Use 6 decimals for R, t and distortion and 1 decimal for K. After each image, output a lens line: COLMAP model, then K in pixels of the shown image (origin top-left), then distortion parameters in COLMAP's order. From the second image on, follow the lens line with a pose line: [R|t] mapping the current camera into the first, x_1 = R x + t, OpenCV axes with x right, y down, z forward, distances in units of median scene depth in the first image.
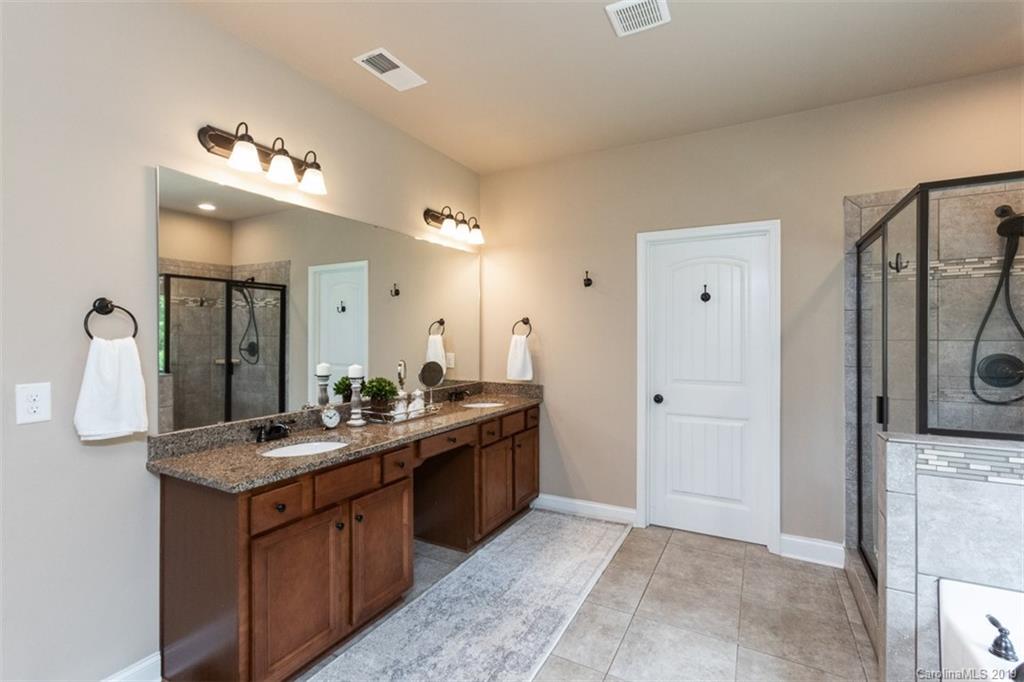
lens RADIAL K [[476.7, 0, 483.7], [0, 476.7, 329.3], [0, 0, 1]] dist [0.001063, 0.000919]
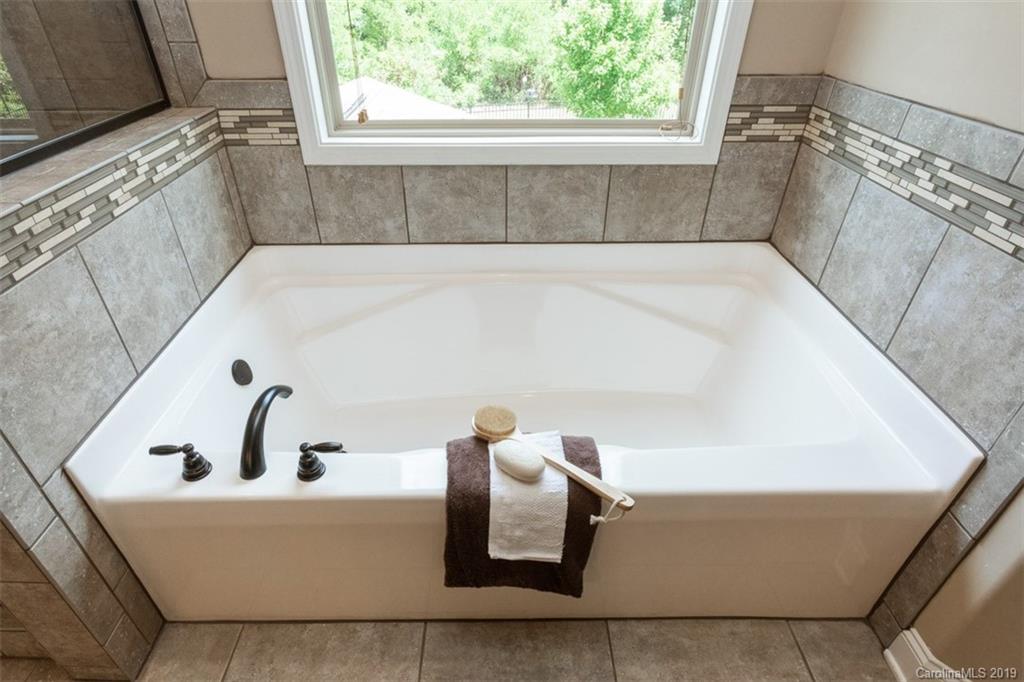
lens RADIAL K [[540.4, 0, 495.5], [0, 540.4, 343.4], [0, 0, 1]] dist [-0.000316, -0.000128]
pose [[-0.505035, -0.487686, 0.712111, 0.173367], [-0.010226, 0.828386, 0.560064, 0.012582], [-0.863038, 0.275570, -0.423352, 0.470015]]
